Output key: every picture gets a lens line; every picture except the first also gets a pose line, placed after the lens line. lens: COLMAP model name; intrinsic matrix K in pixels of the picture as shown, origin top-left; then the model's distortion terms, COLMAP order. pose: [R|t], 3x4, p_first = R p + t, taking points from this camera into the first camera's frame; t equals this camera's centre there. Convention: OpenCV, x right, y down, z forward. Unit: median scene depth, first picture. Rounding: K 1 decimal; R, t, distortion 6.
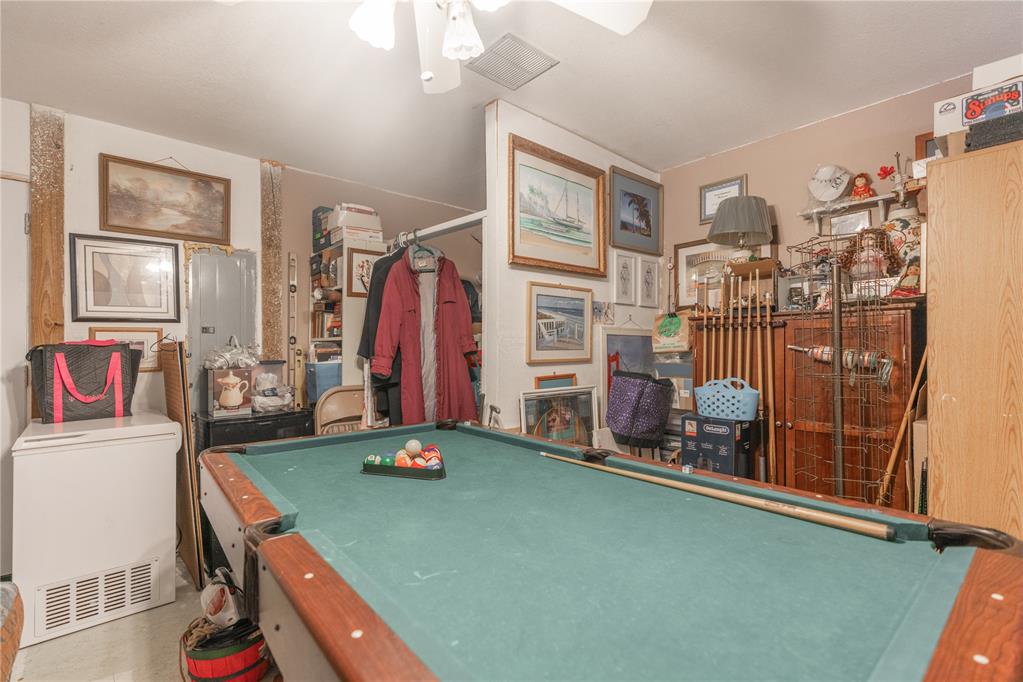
lens RADIAL K [[465.5, 0, 514.9], [0, 465.5, 351.4], [0, 0, 1]] dist [-0.001252, -0.000326]
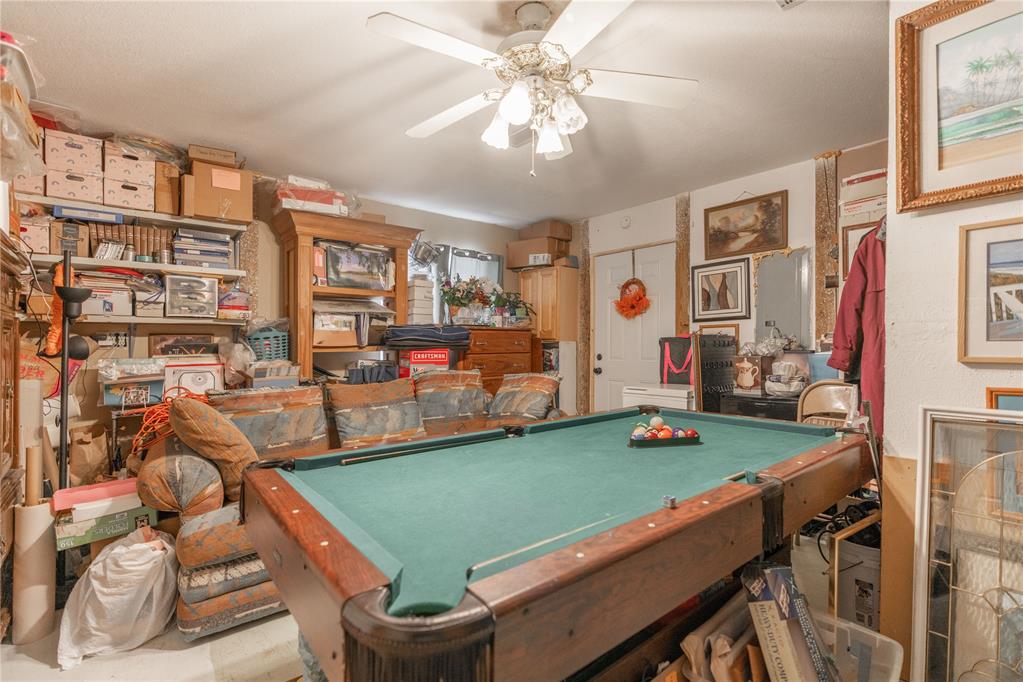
lens RADIAL K [[461.5, 0, 508.6], [0, 461.5, 334.1], [0, 0, 1]] dist [0.000806, 0.000215]
pose [[-0.037771, -0.013205, -0.999199, 0.628488], [0.003517, 0.999905, -0.013347, -0.005386], [0.999280, -0.004019, -0.037721, 0.427228]]
